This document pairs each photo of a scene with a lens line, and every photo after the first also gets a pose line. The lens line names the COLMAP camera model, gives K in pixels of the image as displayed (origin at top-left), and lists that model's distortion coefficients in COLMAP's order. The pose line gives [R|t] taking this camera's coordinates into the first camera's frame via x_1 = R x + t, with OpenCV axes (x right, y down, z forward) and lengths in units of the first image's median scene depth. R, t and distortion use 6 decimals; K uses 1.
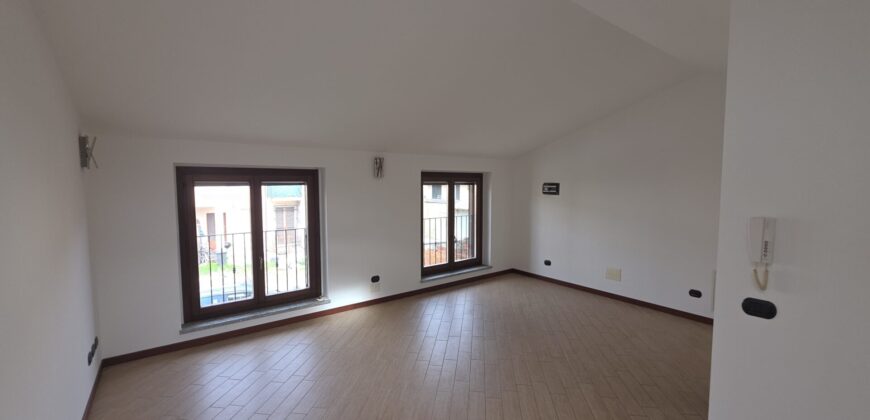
lens RADIAL K [[350.5, 0, 439.5], [0, 350.5, 211.5], [0, 0, 1]] dist [-0.002842, 0.000666]
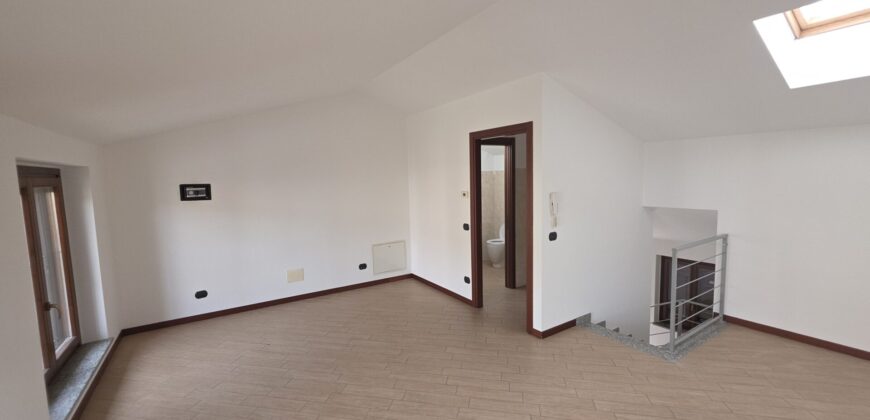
lens RADIAL K [[350.5, 0, 437.1], [0, 350.5, 206.2], [0, 0, 1]] dist [-0.002842, 0.000666]
pose [[0.087494, -0.093234, 0.991792, -0.363724], [0.105529, 0.990876, 0.083838, -0.045017], [-0.990560, 0.097328, 0.096535, 0.446887]]
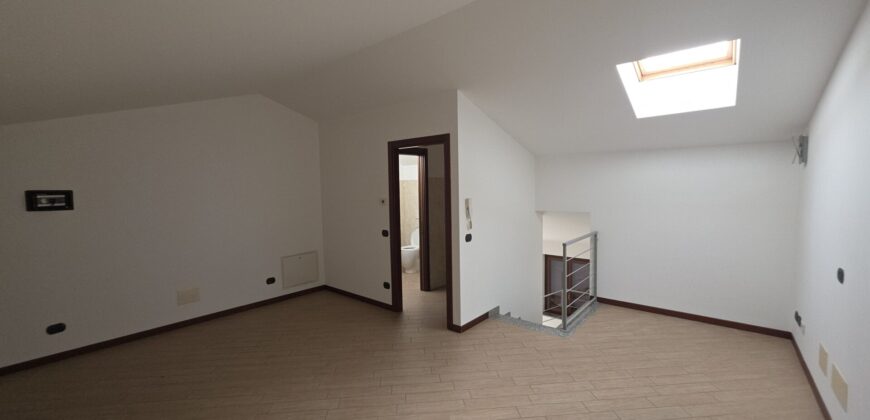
lens RADIAL K [[350.5, 0, 435.3], [0, 350.5, 207.4], [0, 0, 1]] dist [-0.002842, 0.000666]
pose [[-0.208999, -0.059437, 0.976108, -0.387867], [0.096661, 0.992008, 0.081102, -0.039561], [-0.973127, 0.111302, -0.201584, 0.505373]]
